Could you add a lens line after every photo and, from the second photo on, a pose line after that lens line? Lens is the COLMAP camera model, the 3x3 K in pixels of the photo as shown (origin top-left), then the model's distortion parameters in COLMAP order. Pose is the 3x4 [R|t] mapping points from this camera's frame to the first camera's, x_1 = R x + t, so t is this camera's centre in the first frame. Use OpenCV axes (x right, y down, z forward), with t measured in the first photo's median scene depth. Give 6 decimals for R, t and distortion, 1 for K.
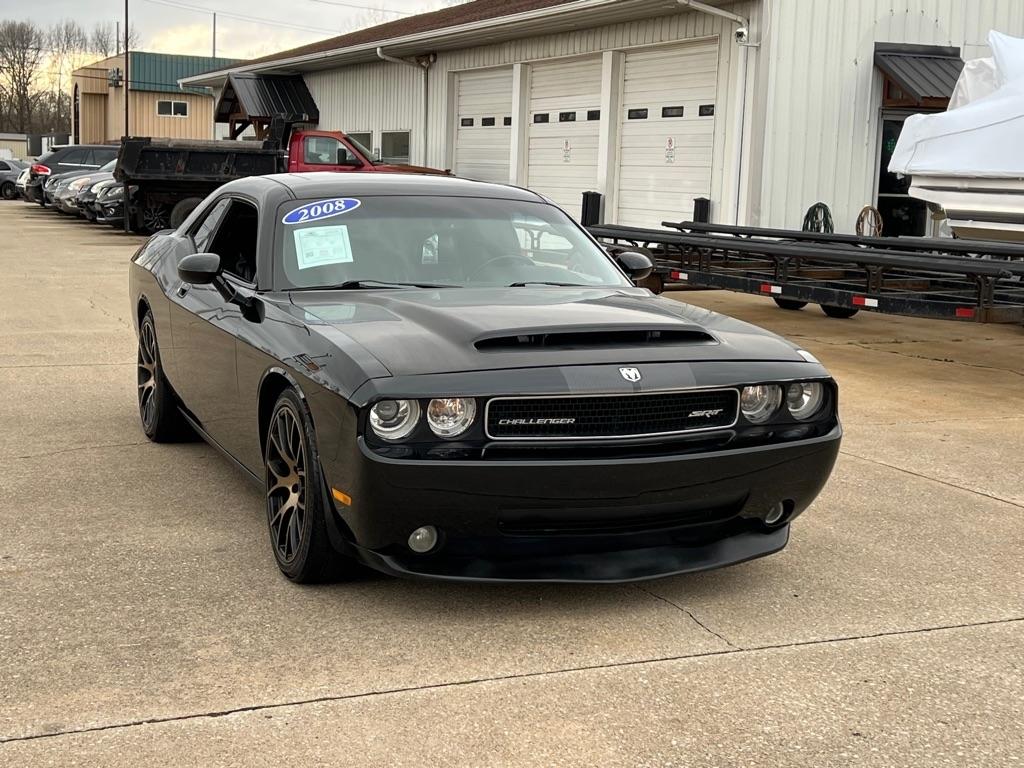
lens RADIAL K [[1536.3, 0, 517.9], [0, 1536.3, 384.7], [0, 0, 1]] dist [0.221245, -0.697521]
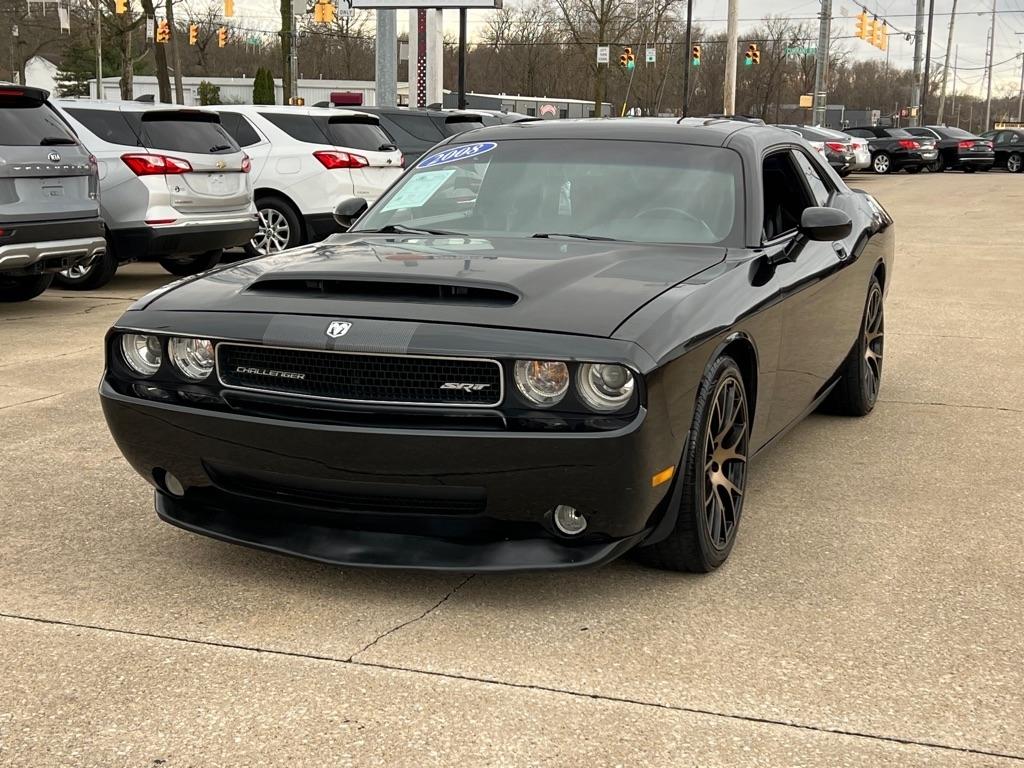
lens RADIAL K [[1536.3, 0, 517.9], [0, 1536.3, 384.7], [0, 0, 1]] dist [0.221245, -0.697521]
pose [[0.722833, 0.098485, -0.683968, 0.707113], [-0.089137, 0.994811, 0.049042, -0.025789], [0.685249, 0.025518, 0.727861, 0.407561]]
